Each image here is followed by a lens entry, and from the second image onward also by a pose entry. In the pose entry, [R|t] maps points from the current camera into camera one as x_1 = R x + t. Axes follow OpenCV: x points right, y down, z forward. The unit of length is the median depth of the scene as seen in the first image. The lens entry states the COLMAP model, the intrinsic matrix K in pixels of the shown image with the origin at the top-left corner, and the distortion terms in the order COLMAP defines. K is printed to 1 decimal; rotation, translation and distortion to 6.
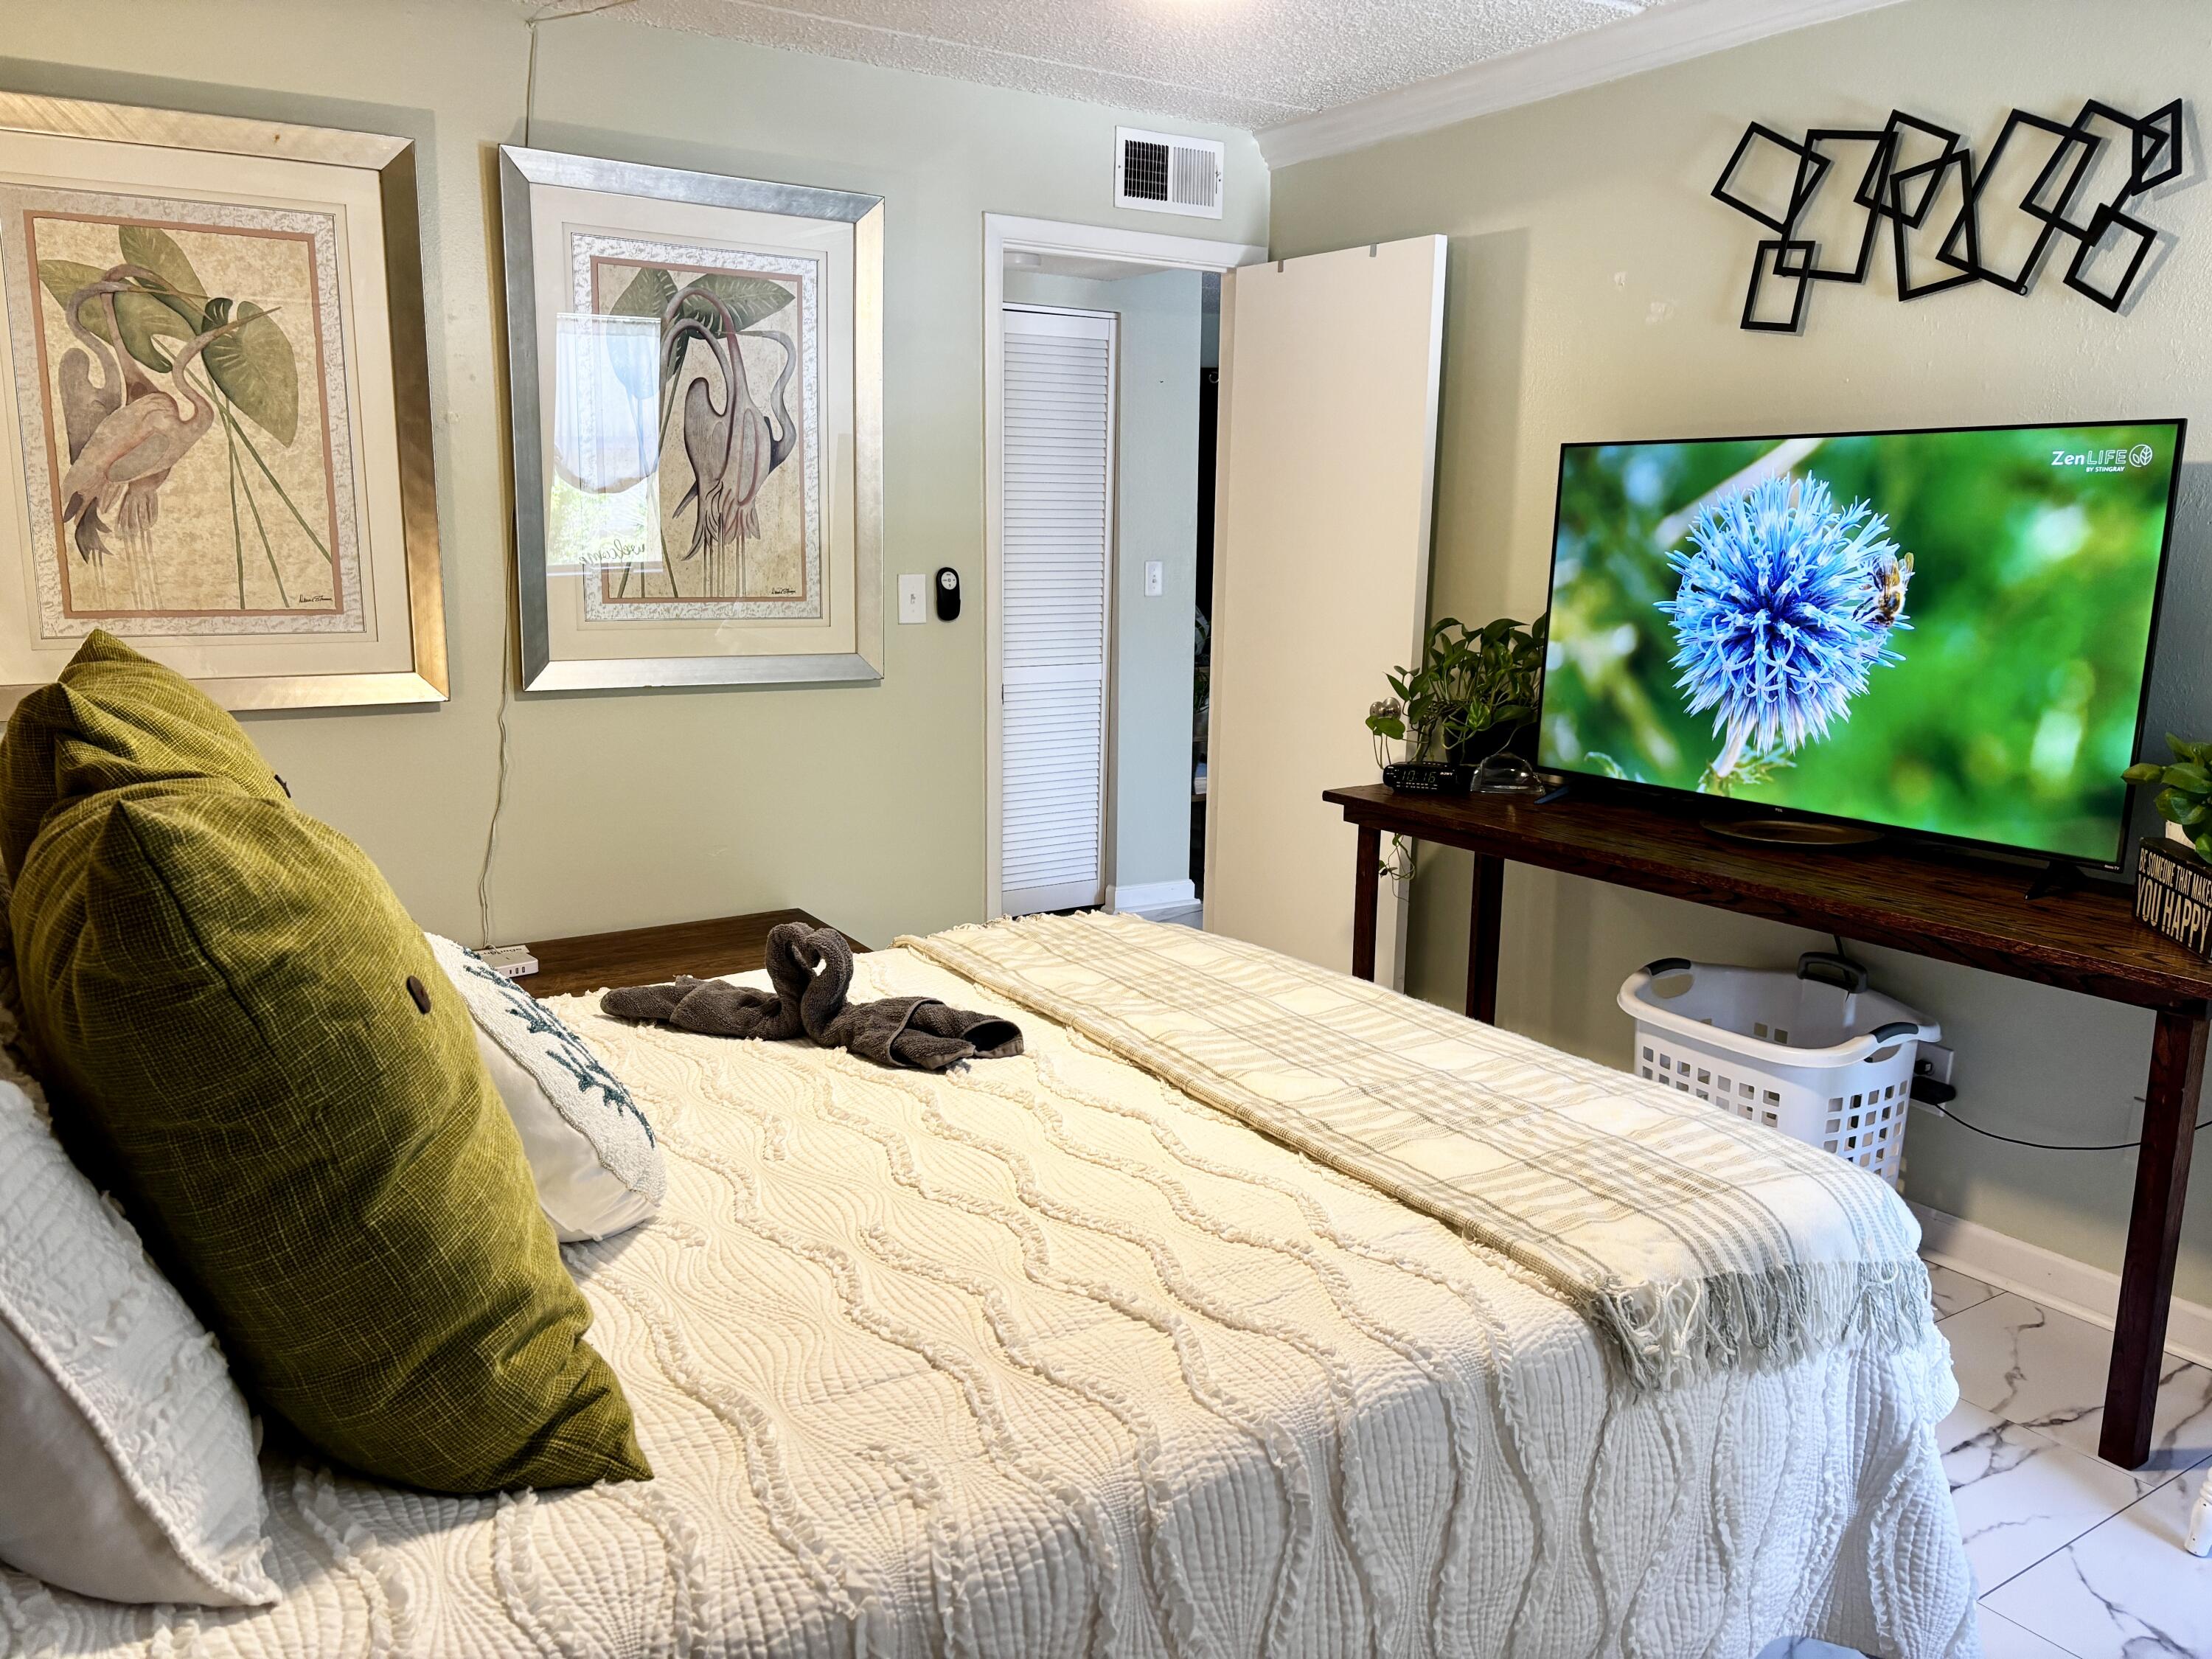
lens RADIAL K [[1666.6, 0, 1103.4], [0, 1666.6, 822.9], [0, 0, 1]] dist [0.119176, -0.130270]
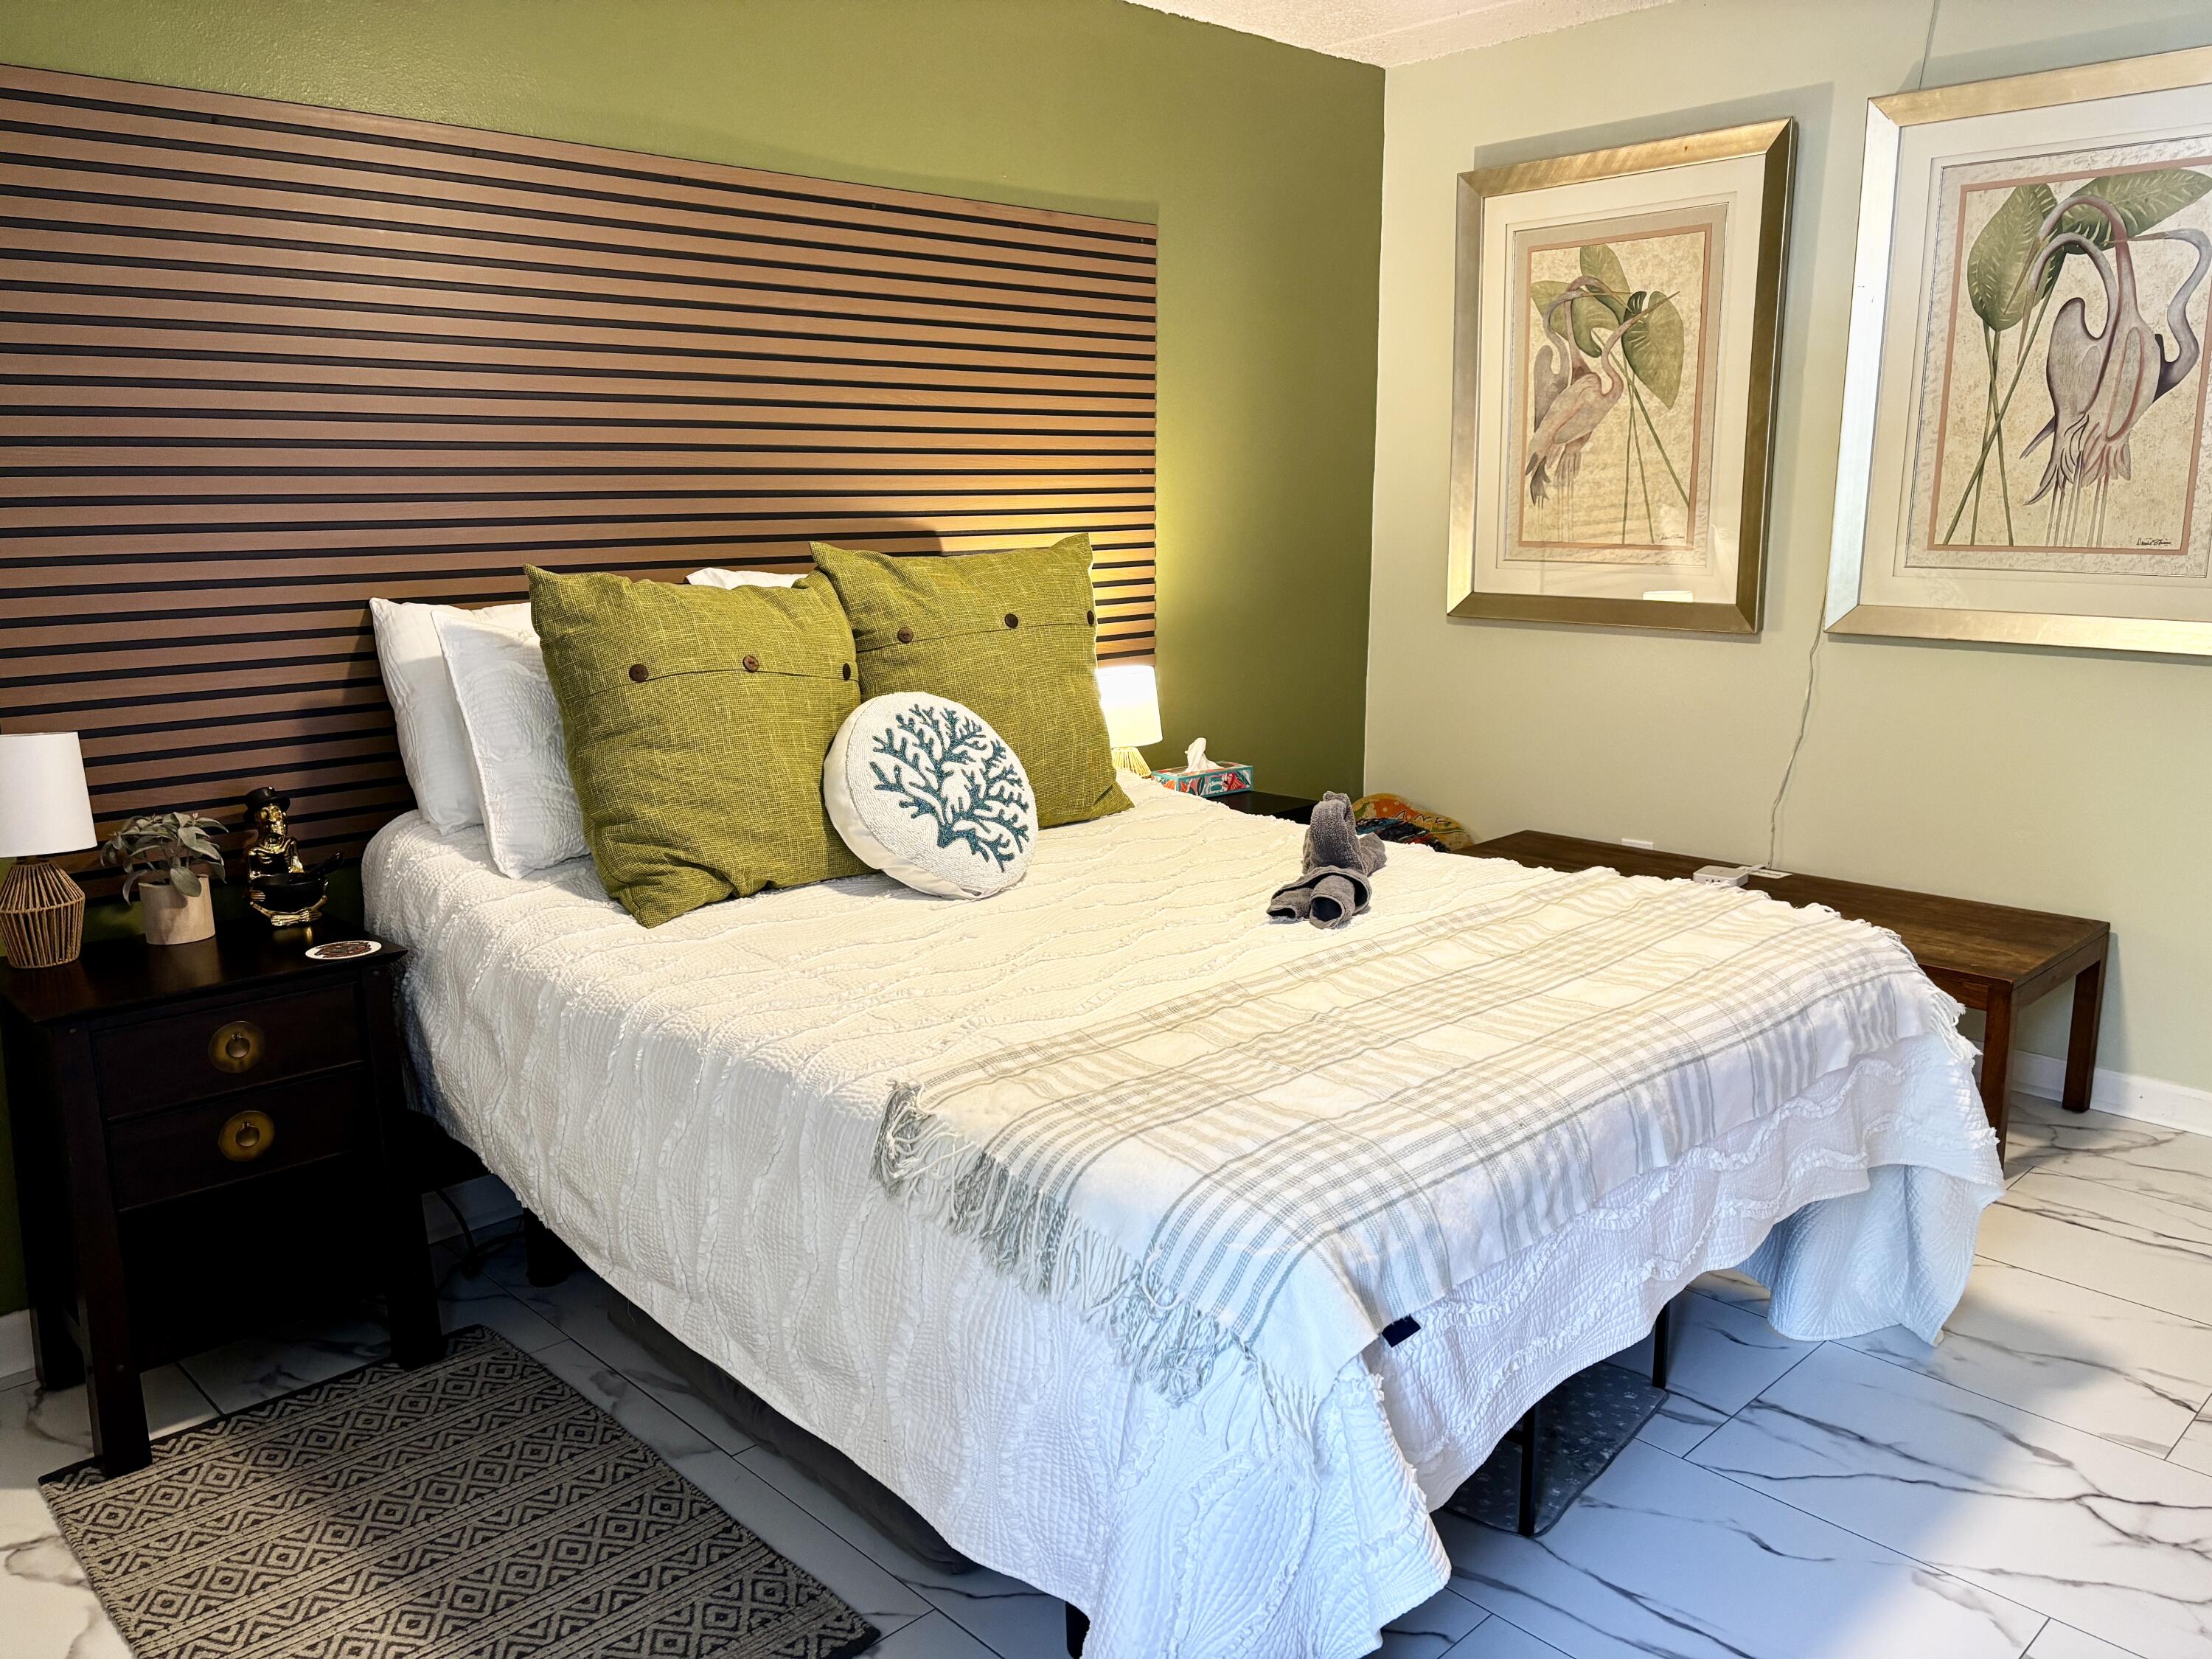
lens RADIAL K [[1672.6, 0, 1088.8], [0, 1672.6, 828.3], [0, 0, 1]] dist [0.046070, -0.051868]
pose [[0.184691, 0.187075, -0.964827, 0.670868], [-0.172336, 0.972670, 0.155607, -0.049552], [0.967569, 0.137536, 0.211883, 0.411139]]
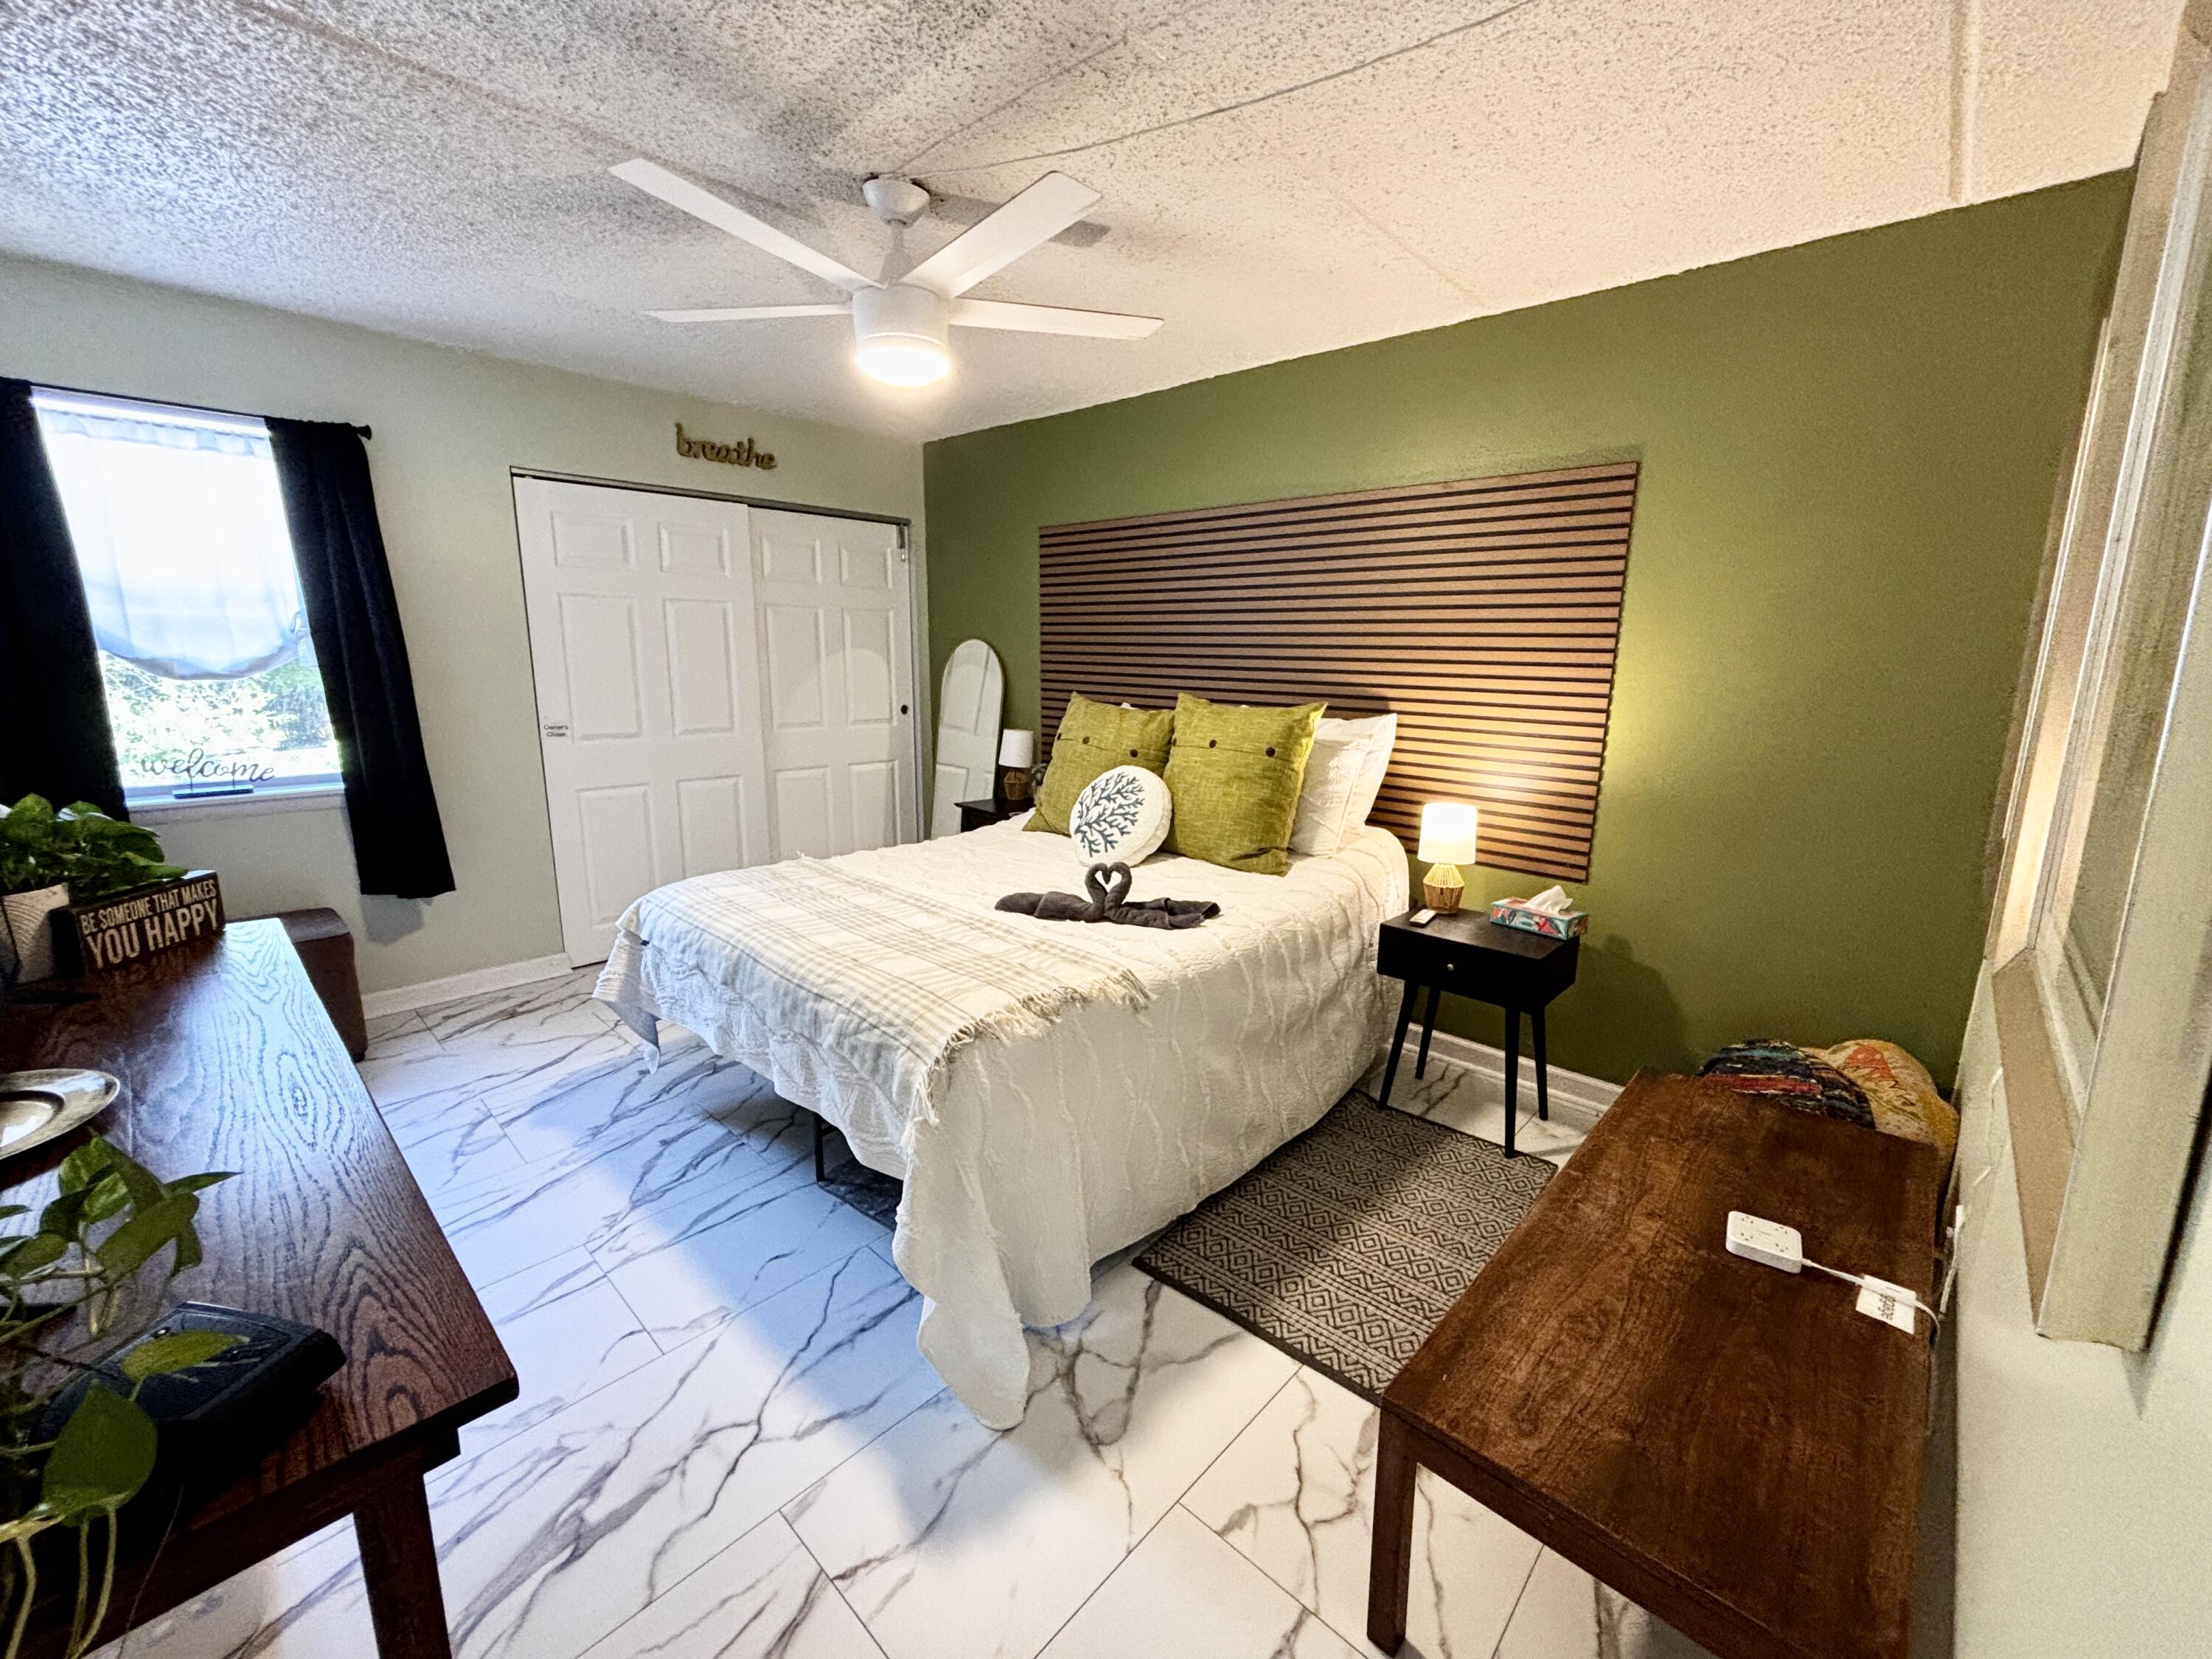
lens RADIAL K [[890.6, 0, 1116.9], [0, 890.6, 827.4], [0, 0, 1]] dist [0.000661, -0.000325]
pose [[-0.968787, 0.024753, -0.246655, 0.049097], [-0.071946, 0.924100, 0.375317, -0.259135], [0.237224, 0.381348, -0.893475, 1.357153]]
